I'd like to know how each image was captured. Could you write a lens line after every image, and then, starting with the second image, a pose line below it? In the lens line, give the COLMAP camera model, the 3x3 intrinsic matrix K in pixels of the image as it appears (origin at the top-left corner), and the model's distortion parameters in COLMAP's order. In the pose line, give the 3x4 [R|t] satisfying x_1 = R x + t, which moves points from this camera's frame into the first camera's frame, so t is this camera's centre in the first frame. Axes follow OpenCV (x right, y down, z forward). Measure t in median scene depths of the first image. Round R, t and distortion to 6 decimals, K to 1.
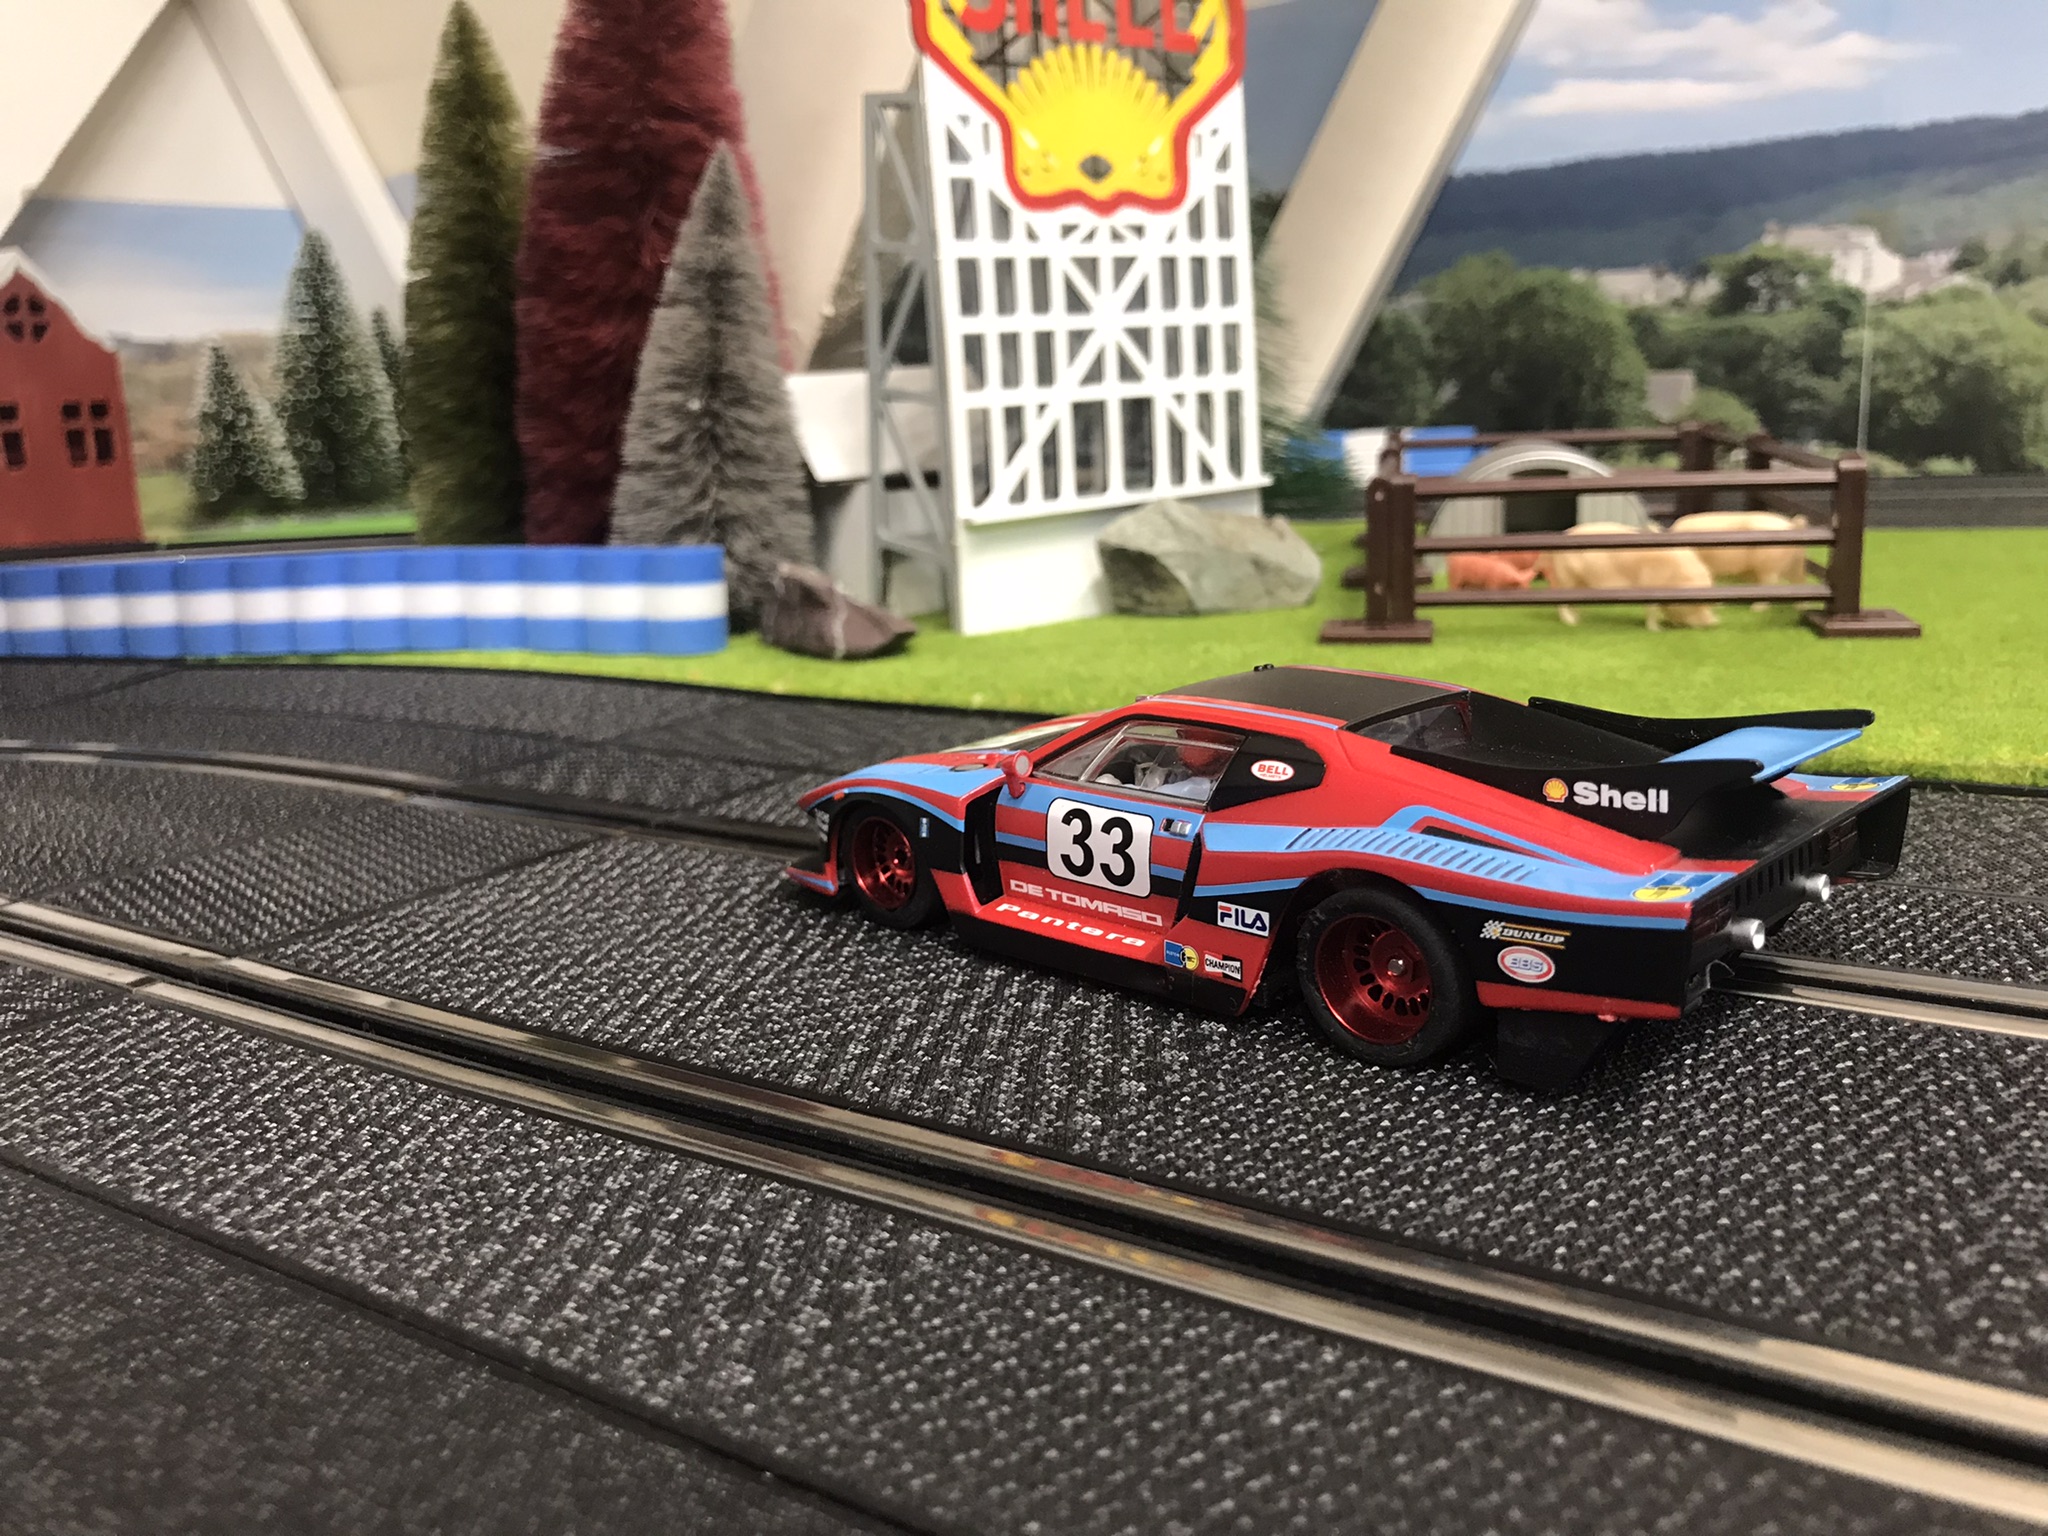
lens RADIAL K [[1778.8, 0, 1033.8], [0, 1778.8, 771.3], [0, 0, 1]] dist [0.017162, -0.004331]
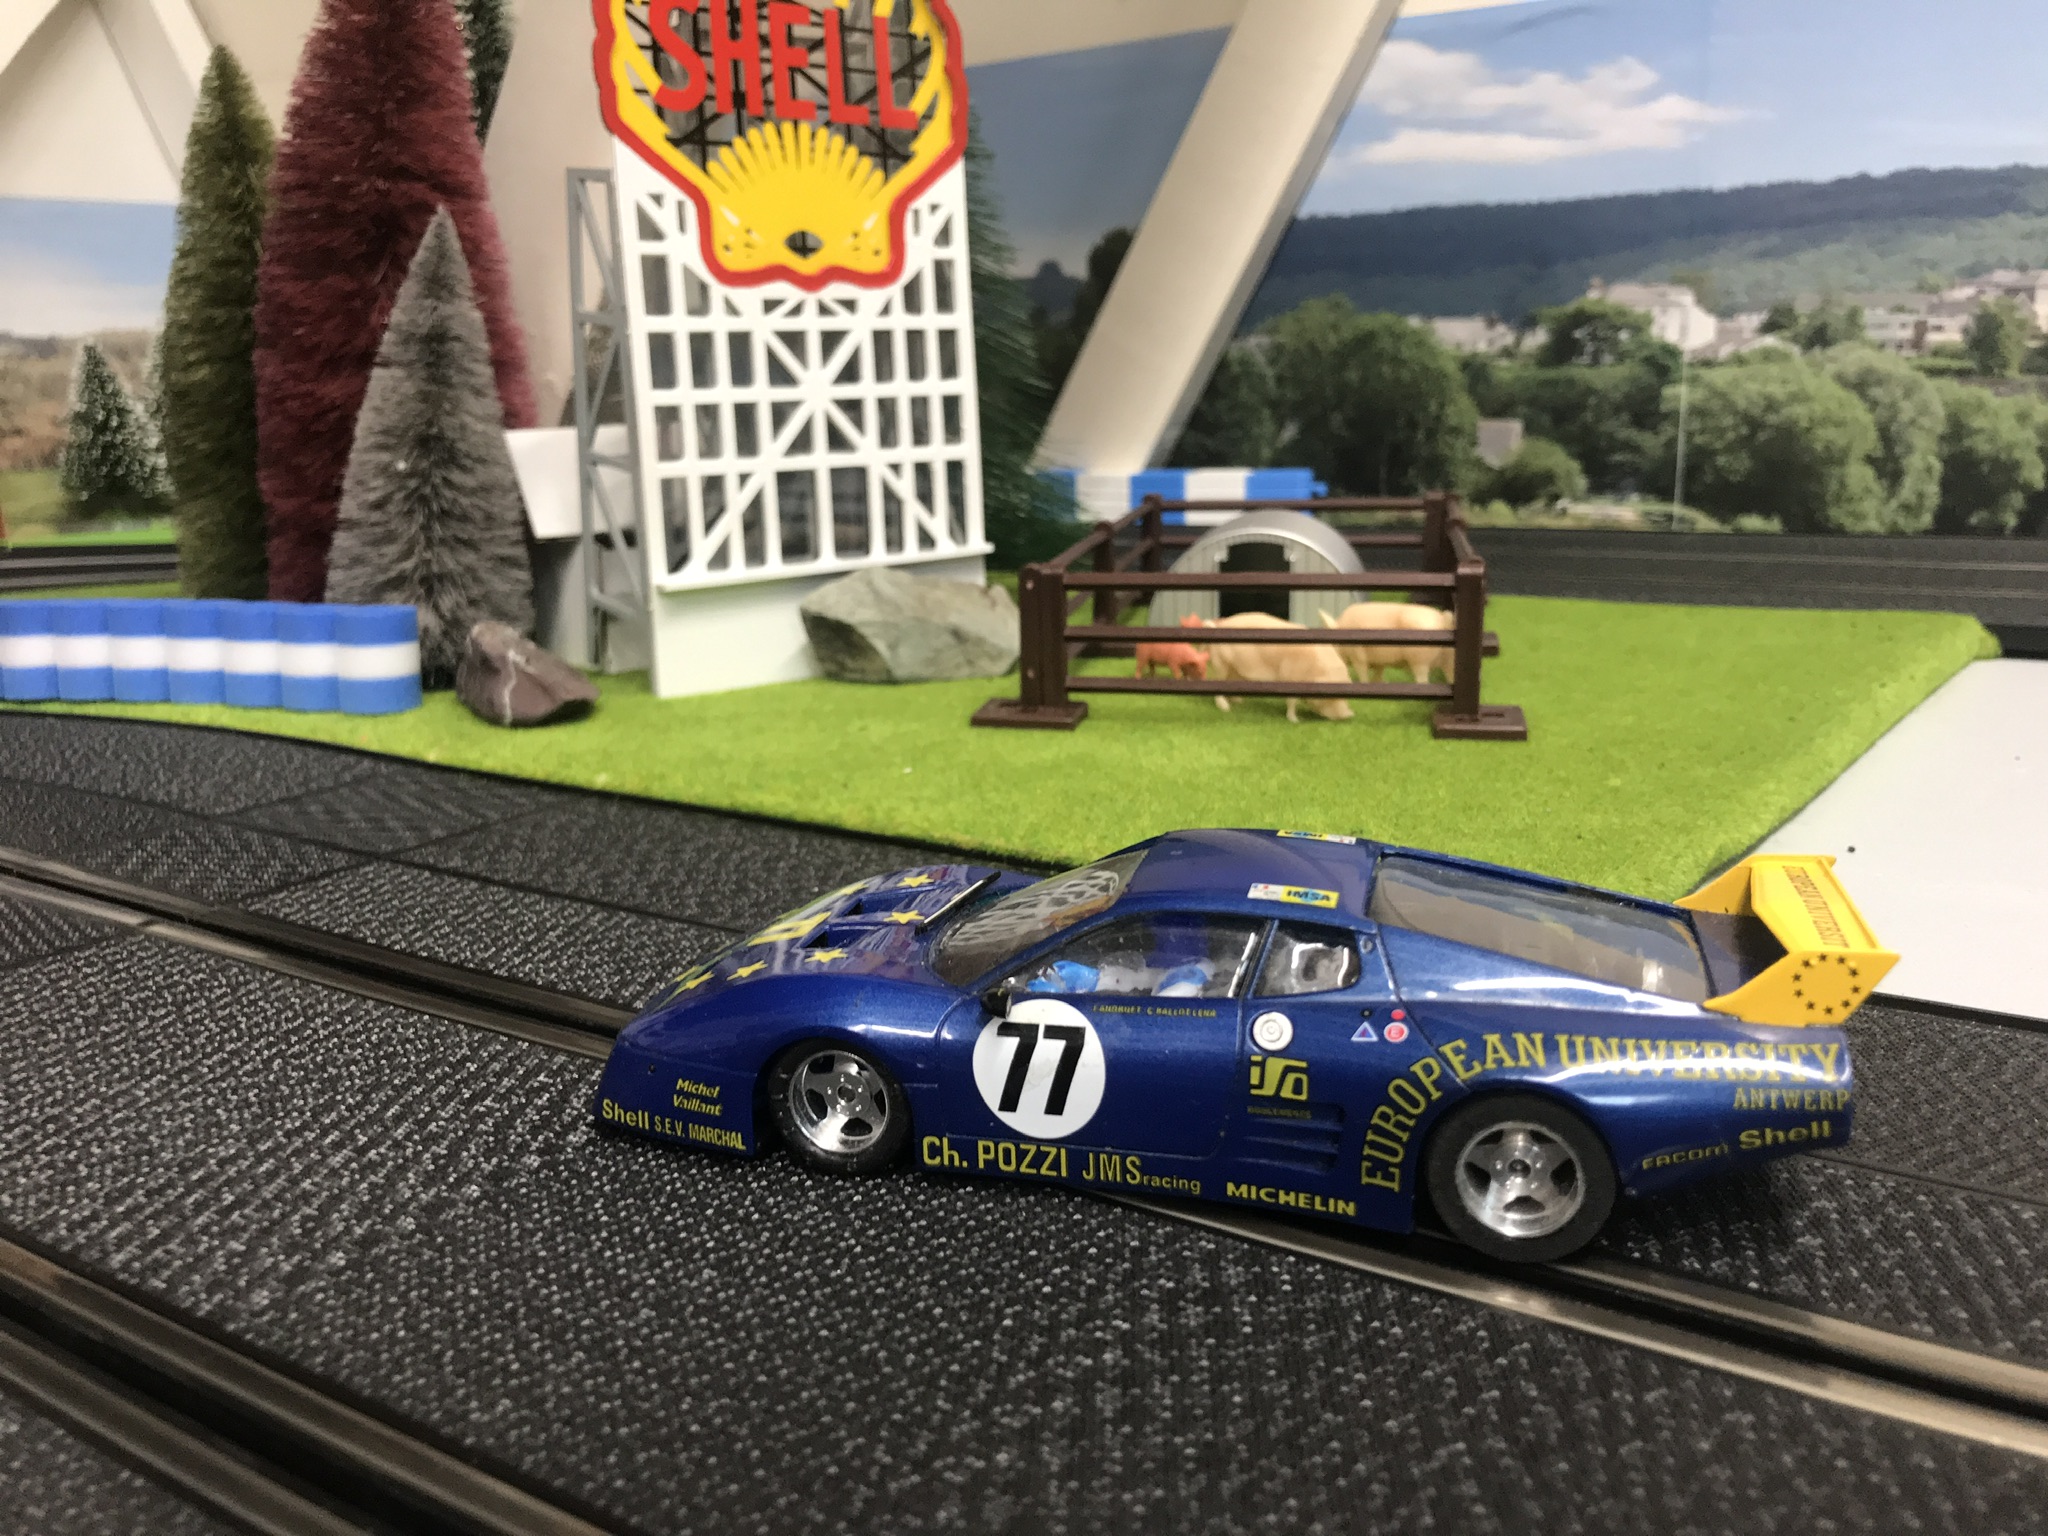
lens RADIAL K [[1778.8, 0, 1033.8], [0, 1778.8, 771.3], [0, 0, 1]] dist [0.017162, -0.004331]
pose [[0.999628, 0.023261, 0.014270, 0.155601], [-0.023337, 0.999714, 0.005216, -0.043728], [-0.014144, -0.005547, 0.999885, -0.023435]]
